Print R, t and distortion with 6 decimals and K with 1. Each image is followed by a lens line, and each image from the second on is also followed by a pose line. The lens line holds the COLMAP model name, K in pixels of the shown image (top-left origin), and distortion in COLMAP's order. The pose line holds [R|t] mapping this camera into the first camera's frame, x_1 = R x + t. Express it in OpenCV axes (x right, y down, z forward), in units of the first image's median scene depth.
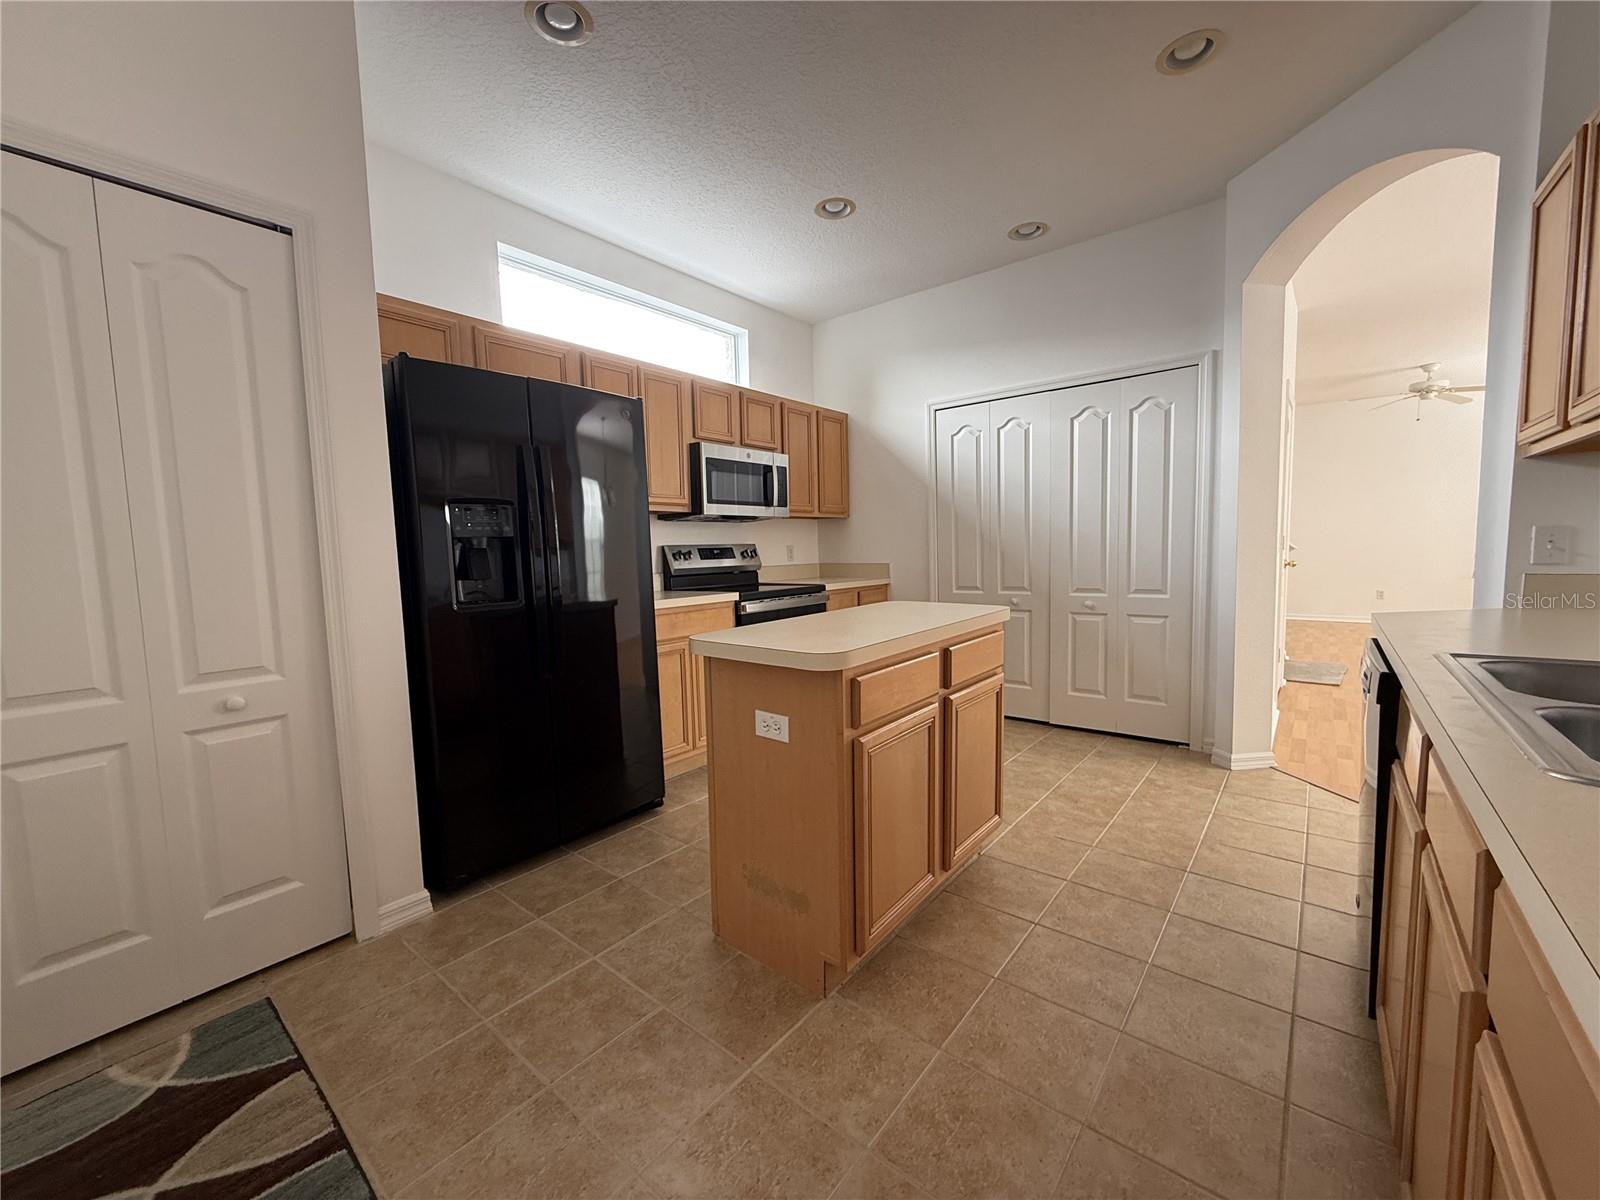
lens RADIAL K [[633.8, 0, 793.7], [0, 633.8, 604.1], [0, 0, 1]] dist [-0.002480, -0.000069]
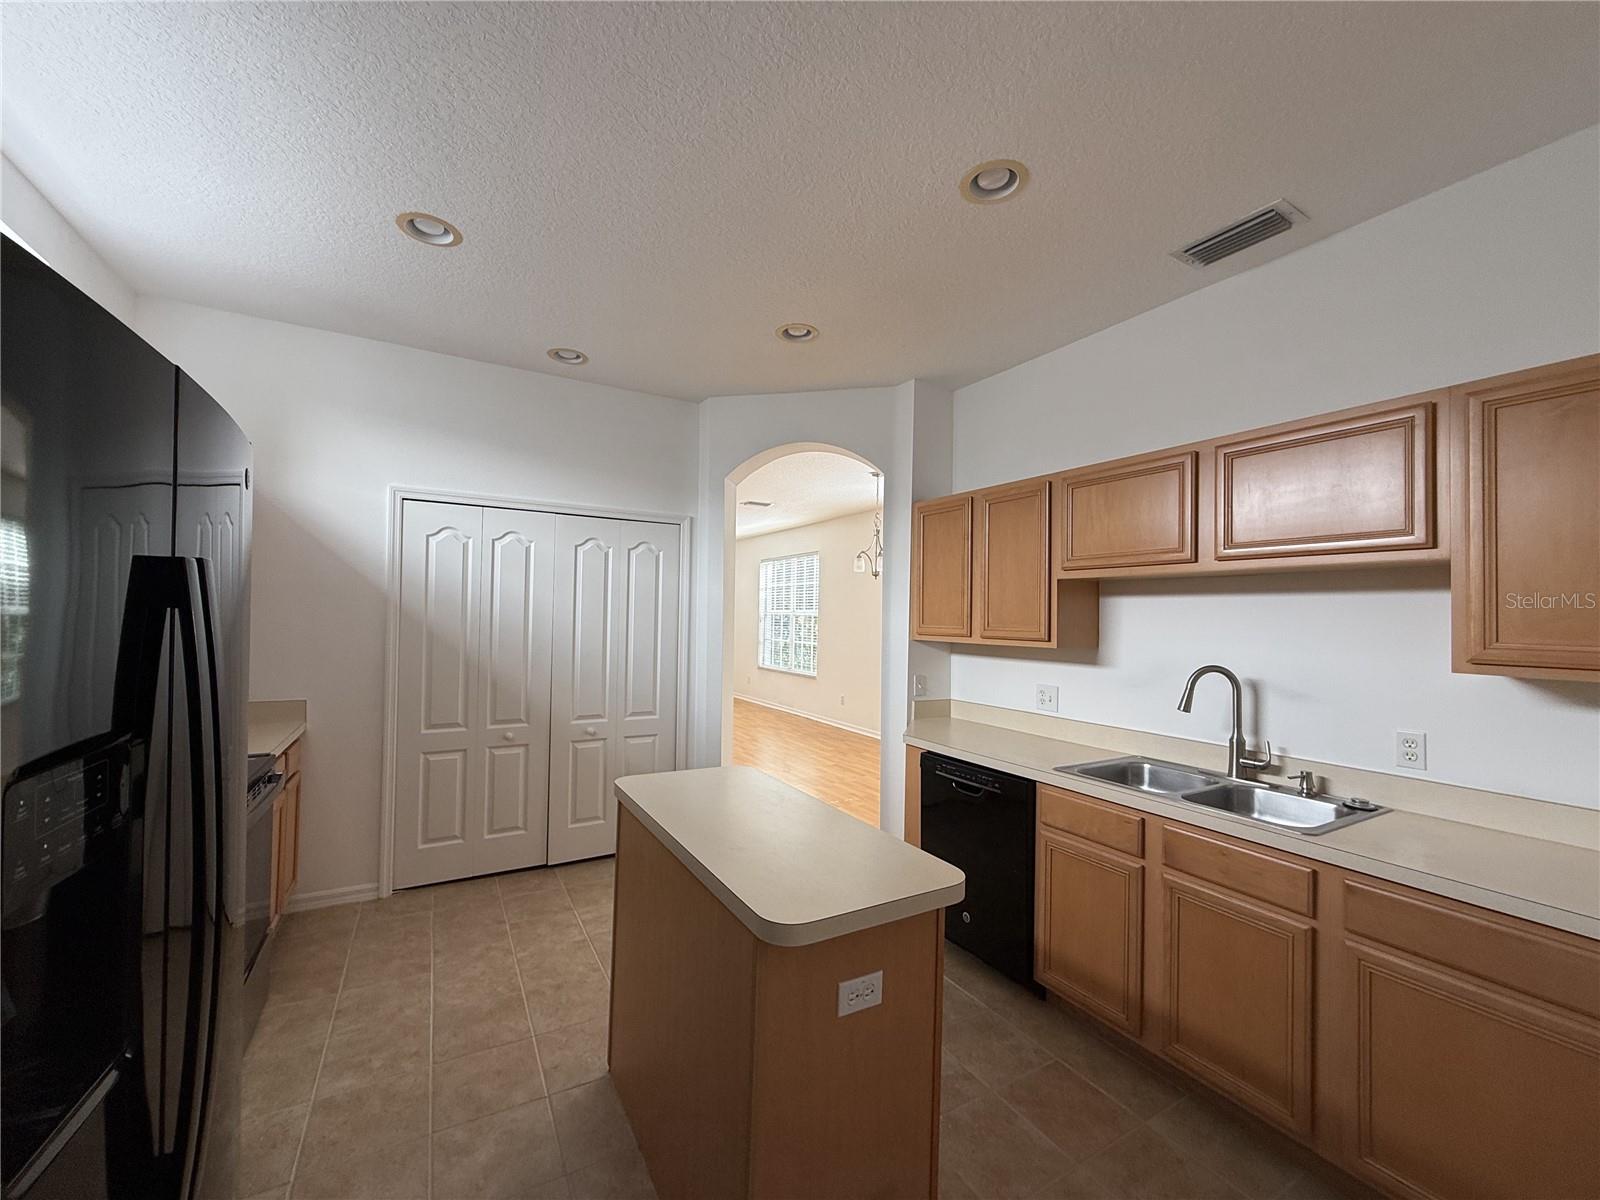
lens RADIAL K [[633.8, 0, 793.7], [0, 633.8, 604.1], [0, 0, 1]] dist [-0.002480, -0.000069]
pose [[0.350154, 0.051903, 0.935253, -0.391259], [0.053207, 0.995749, -0.075181, -0.113000], [-0.935180, 0.076086, 0.345904, 0.355844]]
